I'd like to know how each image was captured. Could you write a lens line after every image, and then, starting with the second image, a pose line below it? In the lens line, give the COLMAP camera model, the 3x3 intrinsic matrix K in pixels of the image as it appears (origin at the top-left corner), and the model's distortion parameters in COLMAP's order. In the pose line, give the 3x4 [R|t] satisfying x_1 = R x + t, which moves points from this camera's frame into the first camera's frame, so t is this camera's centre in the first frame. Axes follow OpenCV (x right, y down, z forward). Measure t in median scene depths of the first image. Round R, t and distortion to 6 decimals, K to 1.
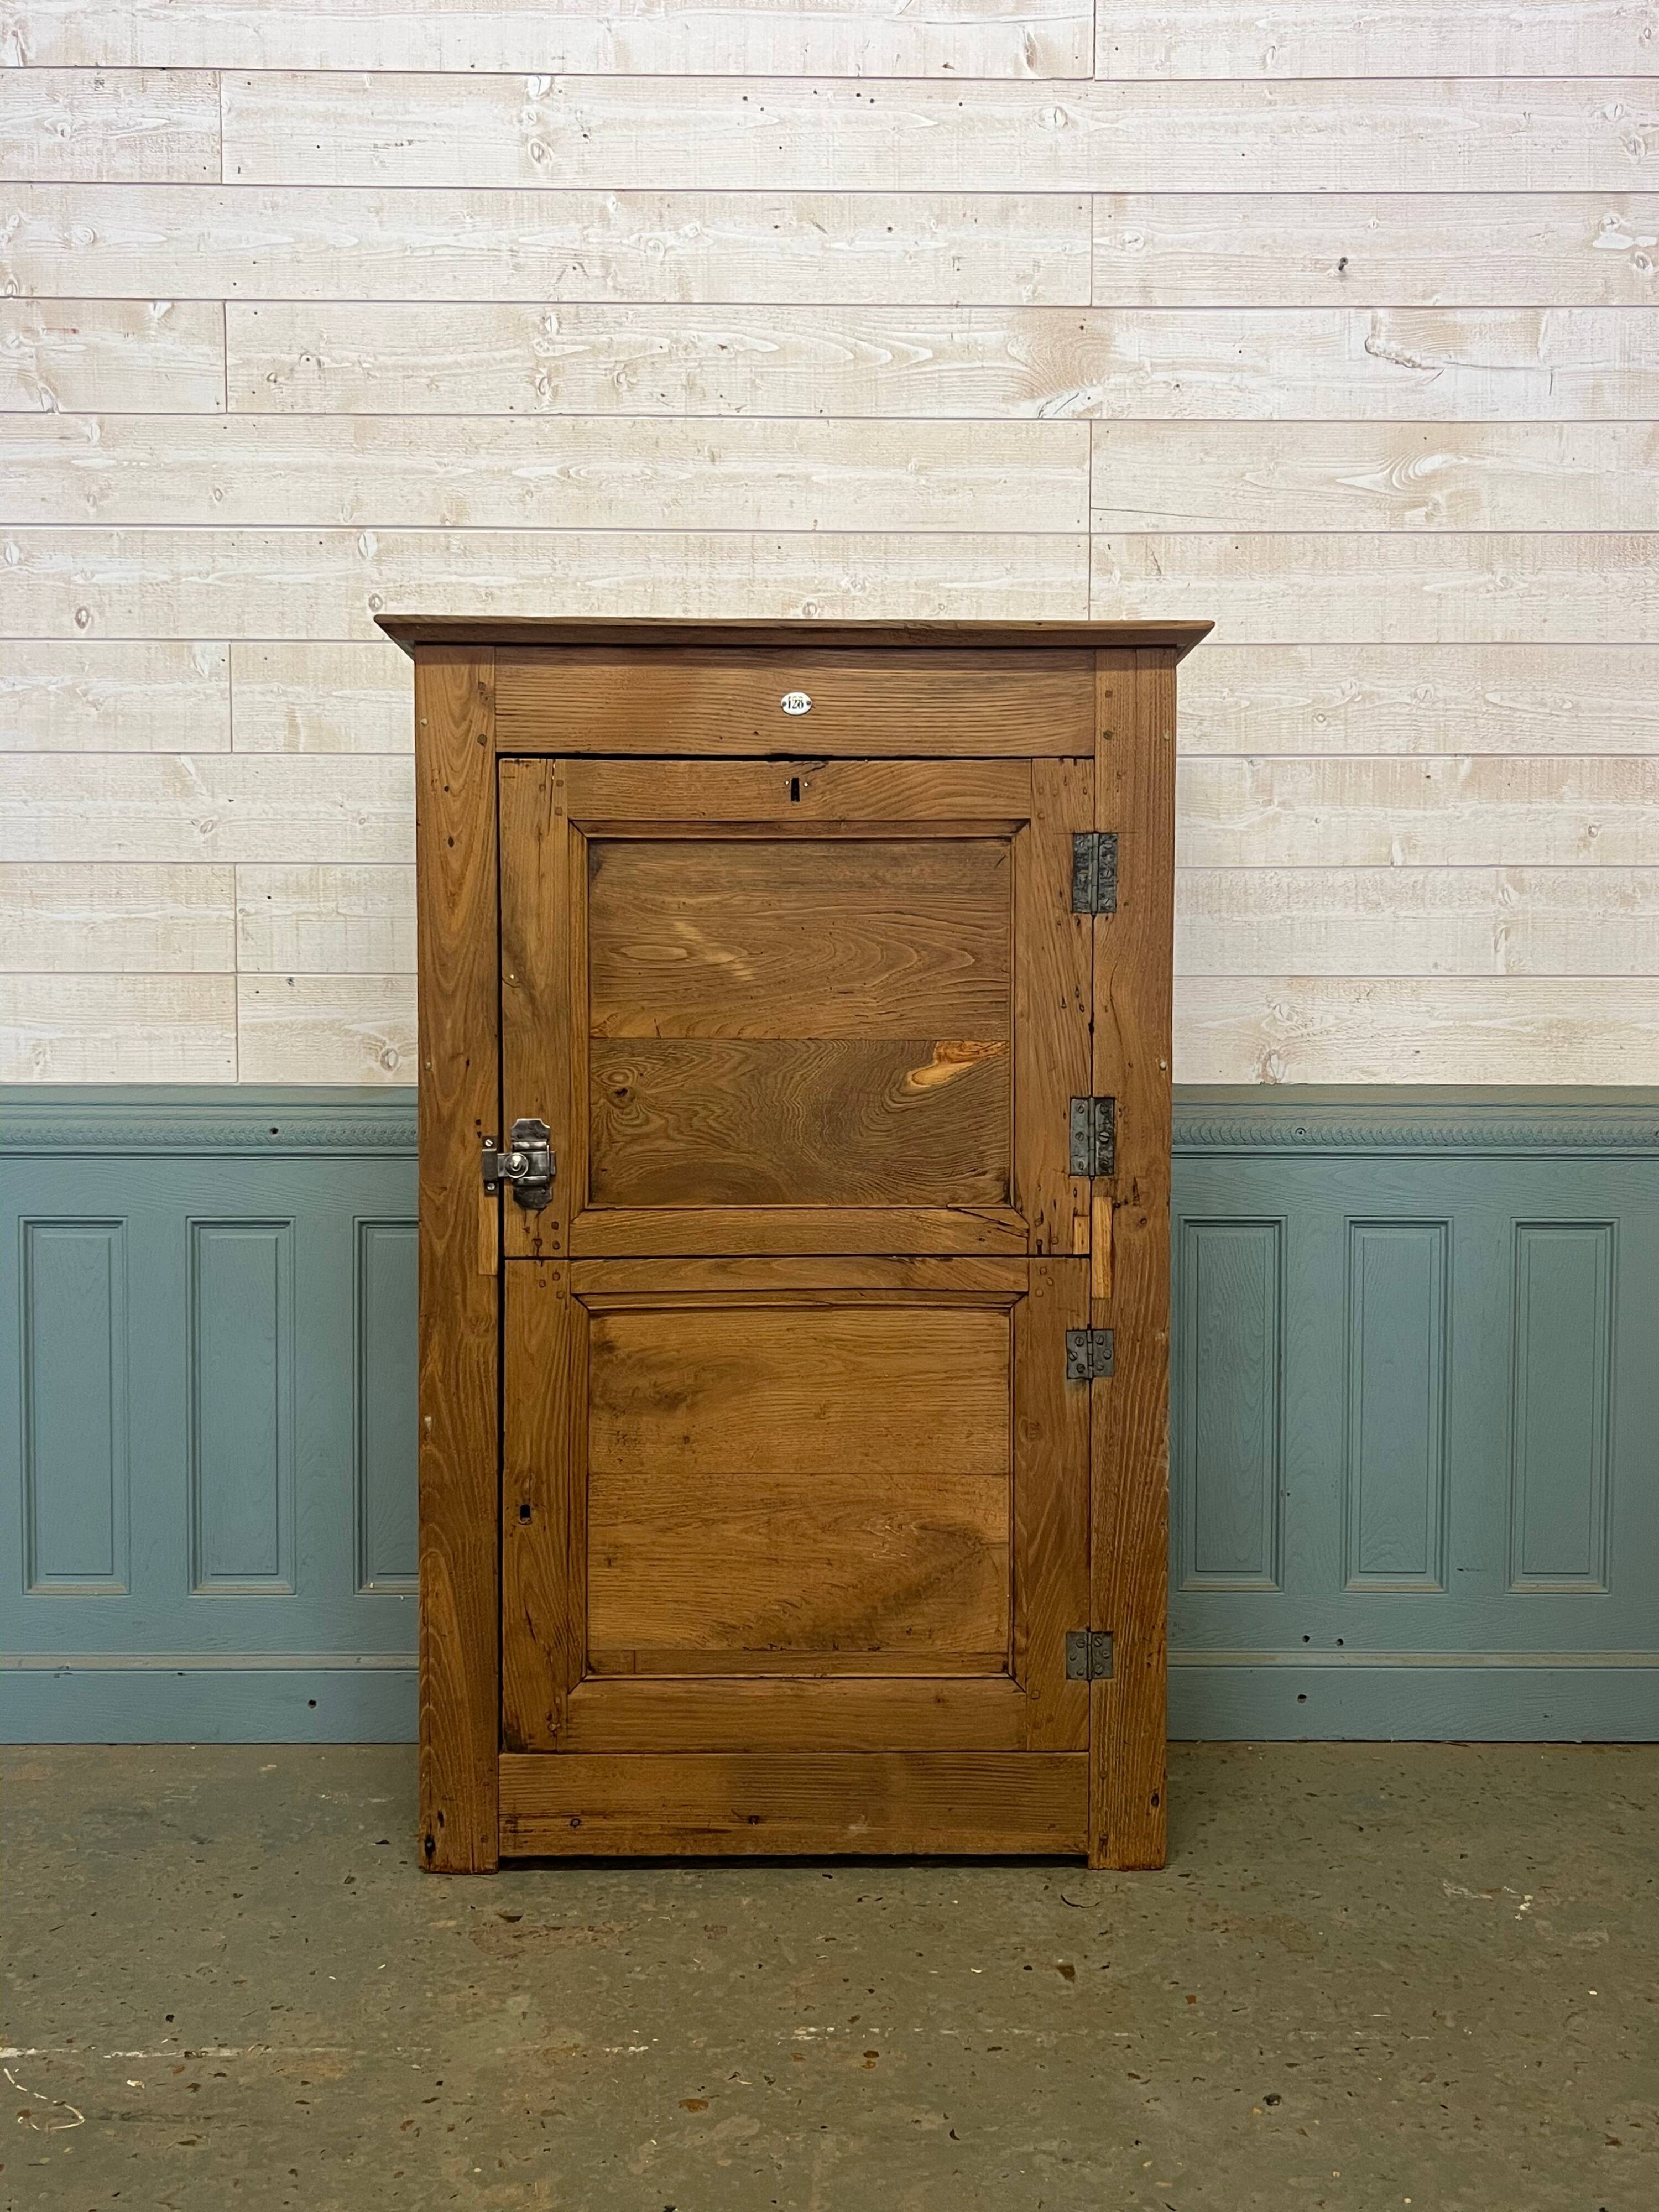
lens RADIAL K [[2071.5, 0, 901.4], [0, 2071.5, 1113.4], [0, 0, 1]] dist [0.004845, 0.000000]
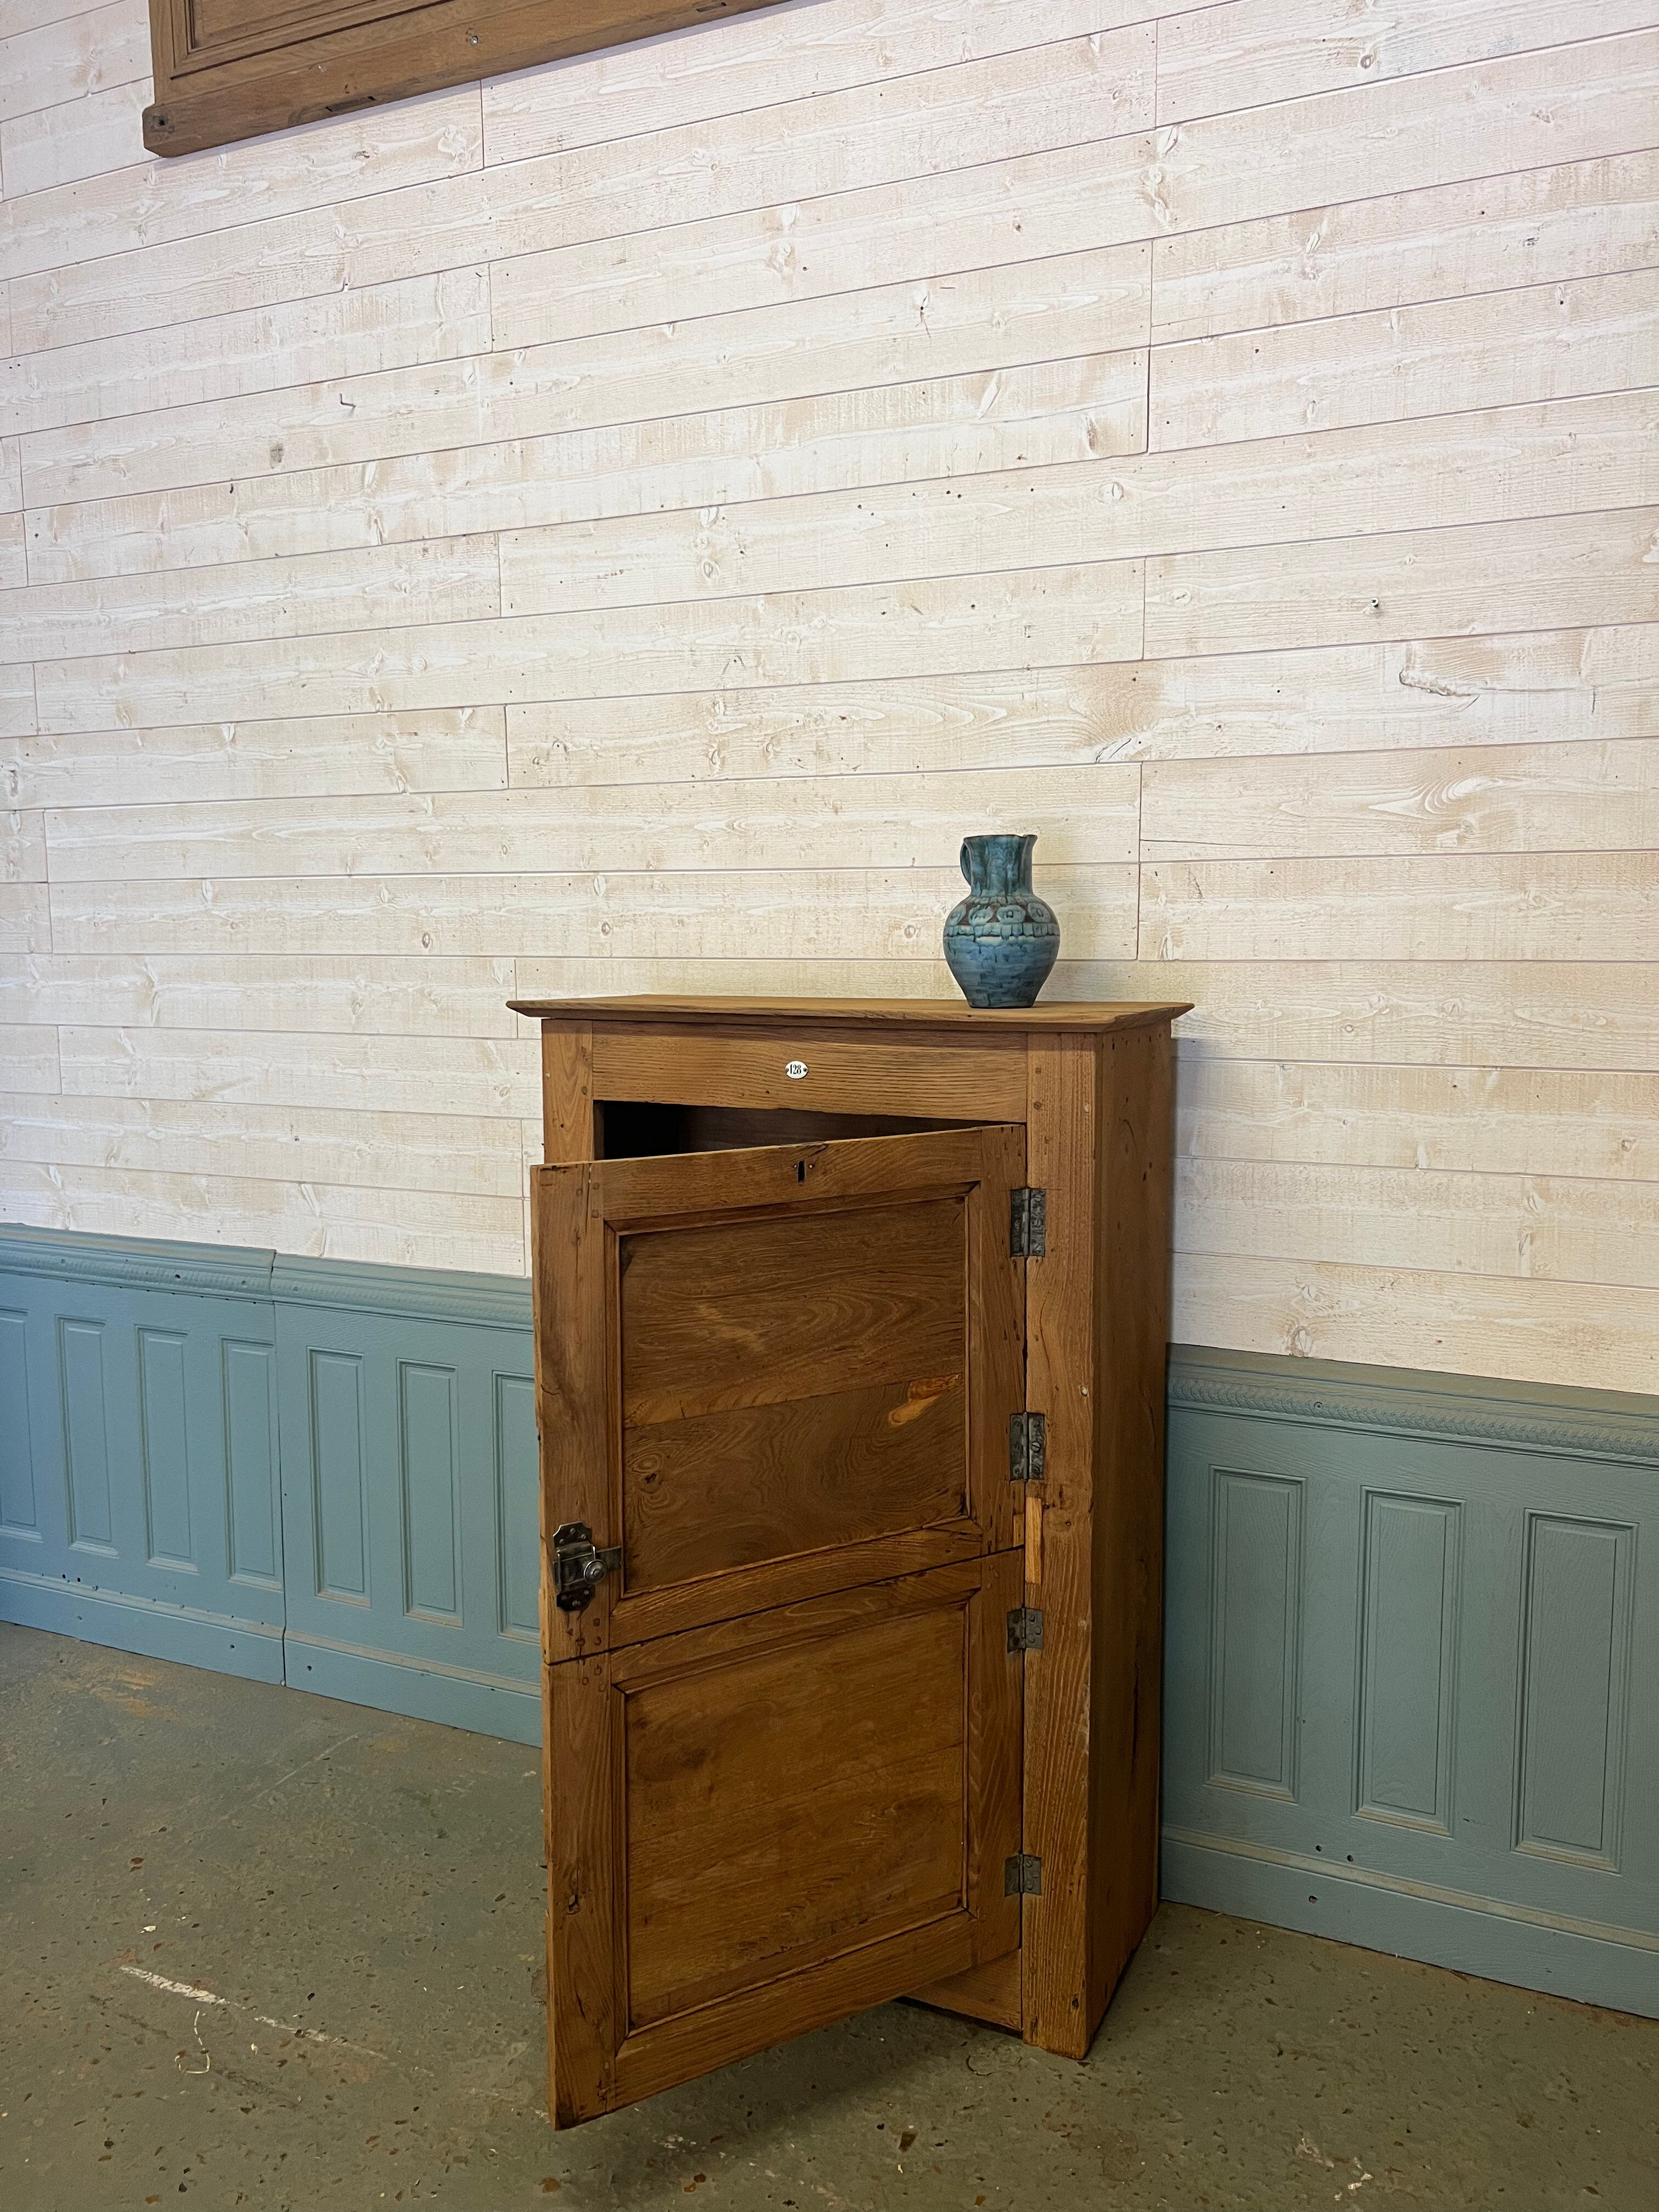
lens RADIAL K [[1696.0, 0, 835.0], [0, 1696.0, 1100.1], [0, 0, 1]] dist [0.022412, -0.040613]
pose [[0.900519, 0.040425, -0.432933, 0.396296], [-0.010127, 0.997349, 0.072063, -0.246589], [0.434699, -0.060510, 0.898541, 0.102217]]
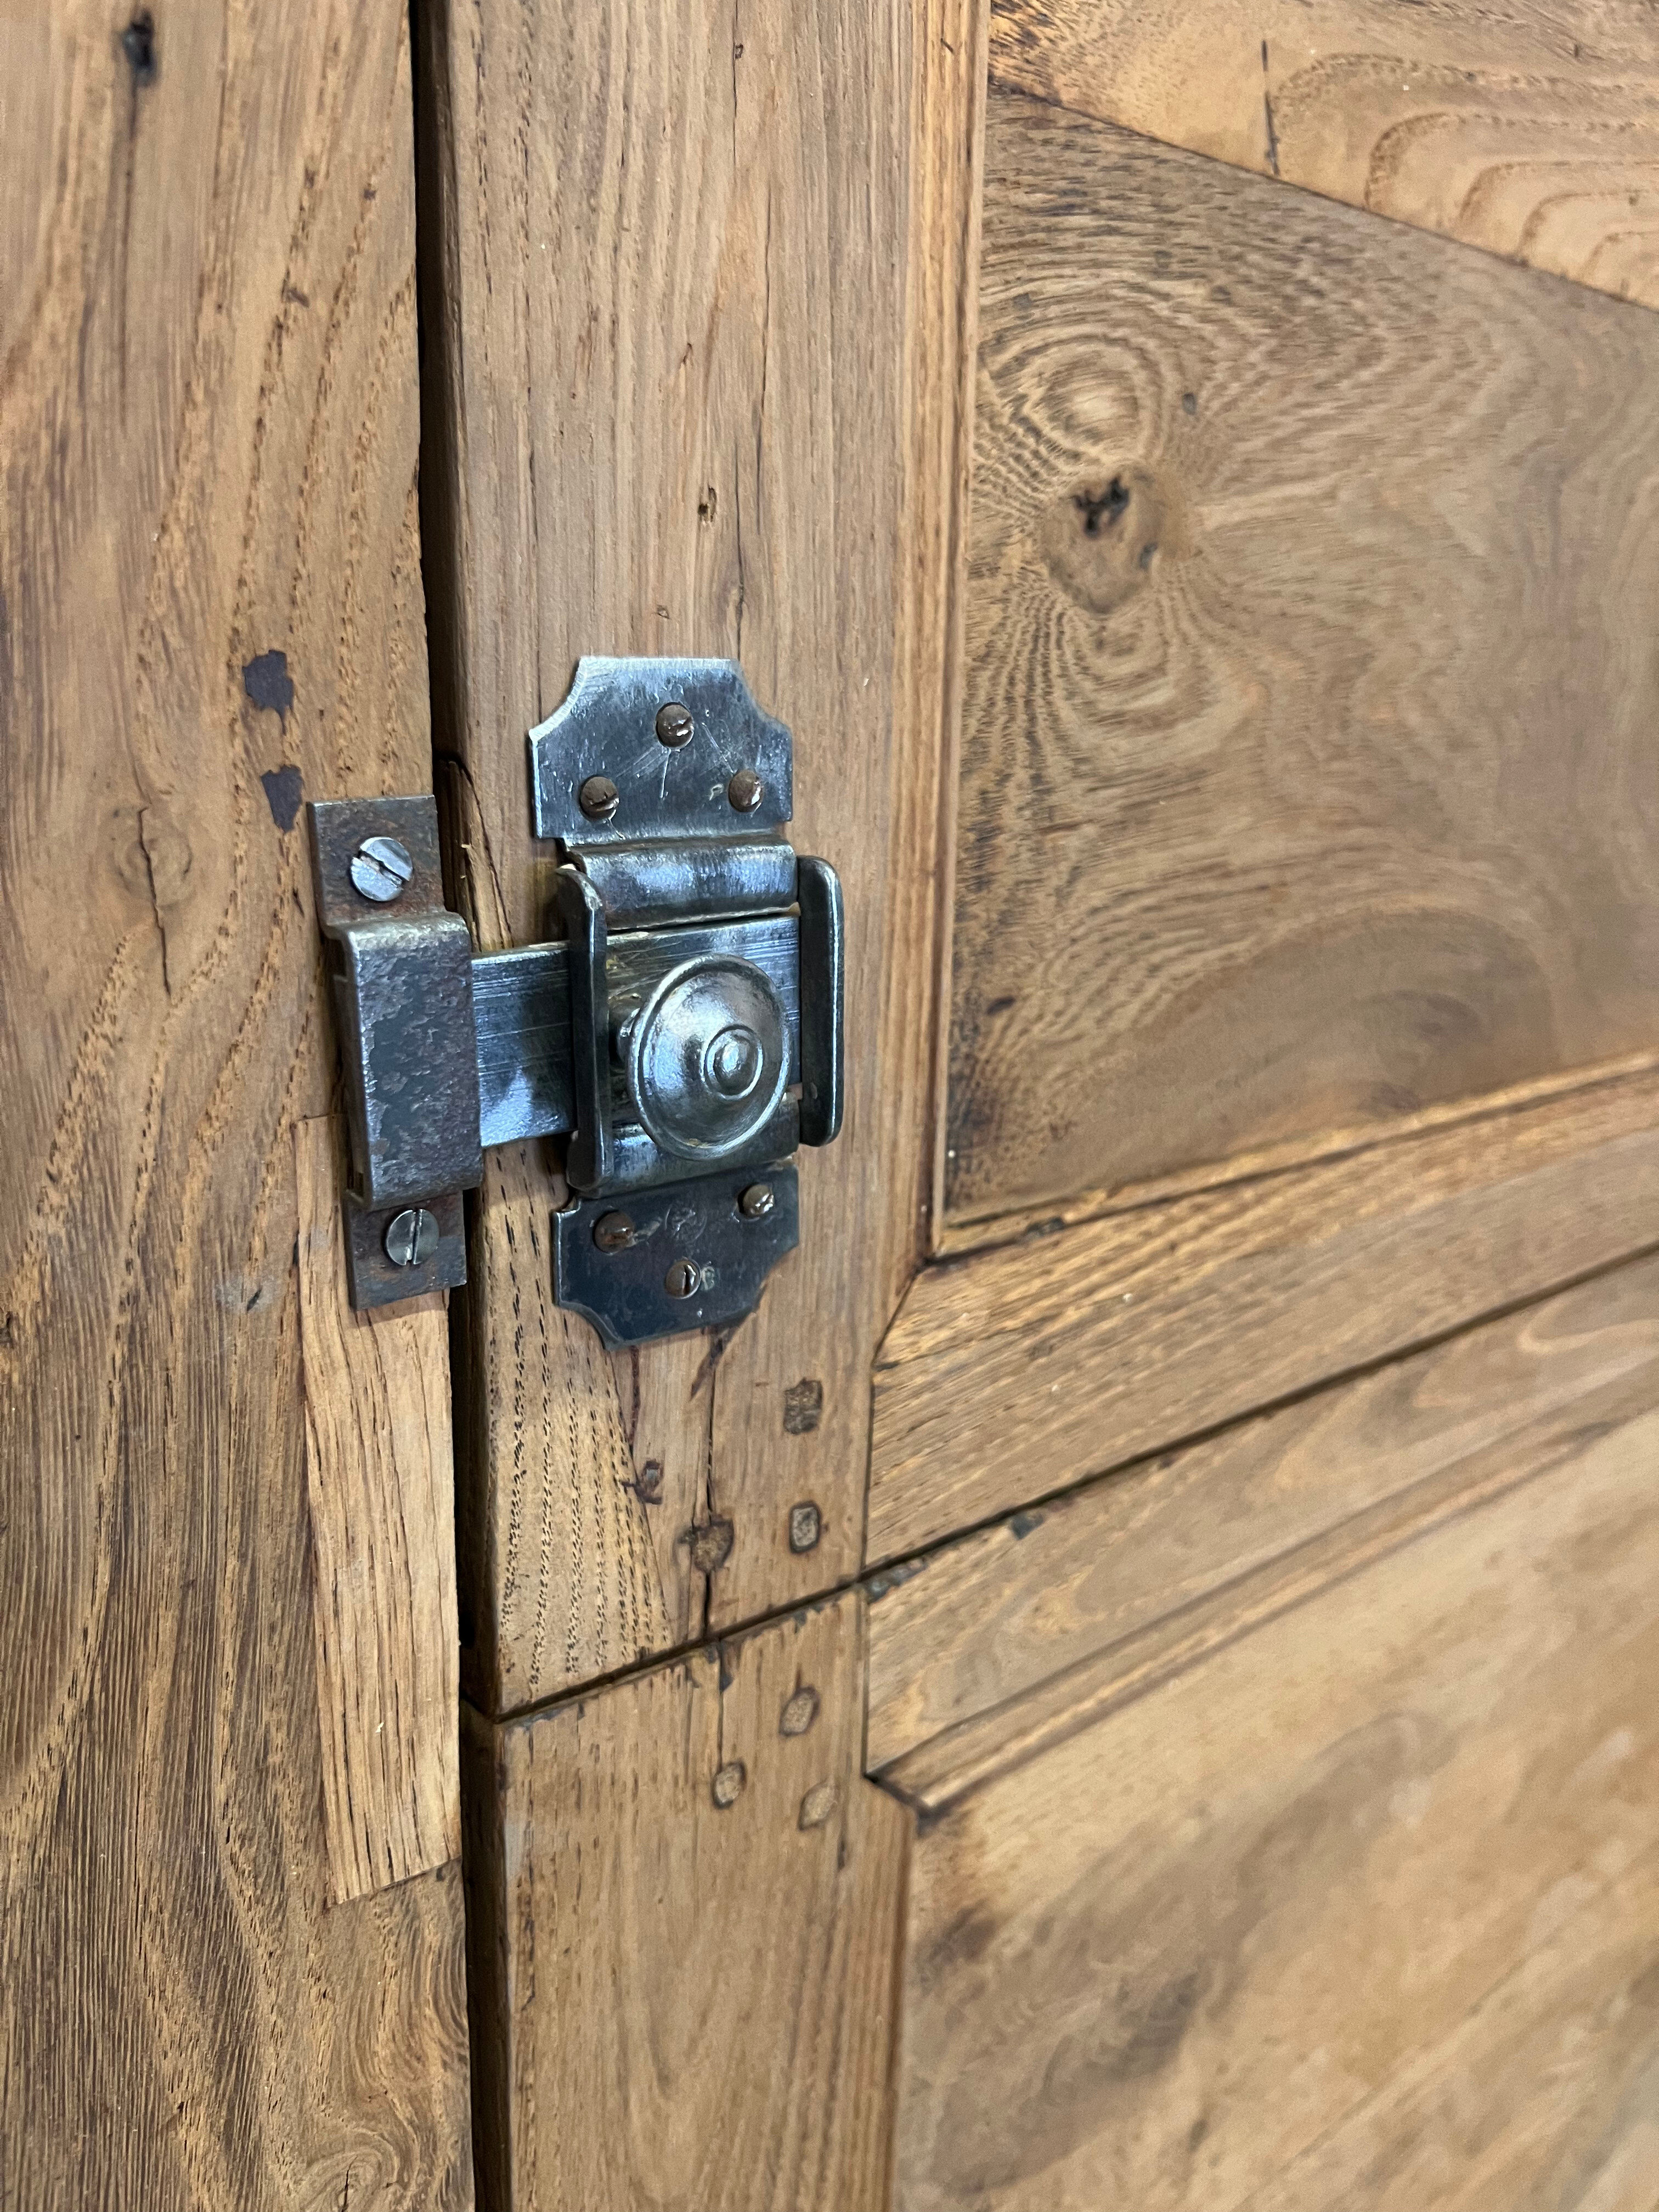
lens RADIAL K [[1696.0, 0, 800.8], [0, 1696.0, 1093.9], [0, 0, 1]] dist [0.022412, -0.040613]
pose [[0.786514, -0.128635, 0.604027, -0.234085], [0.003345, 0.978940, 0.204122, 0.007274], [-0.617563, -0.158524, 0.770380, 0.894421]]
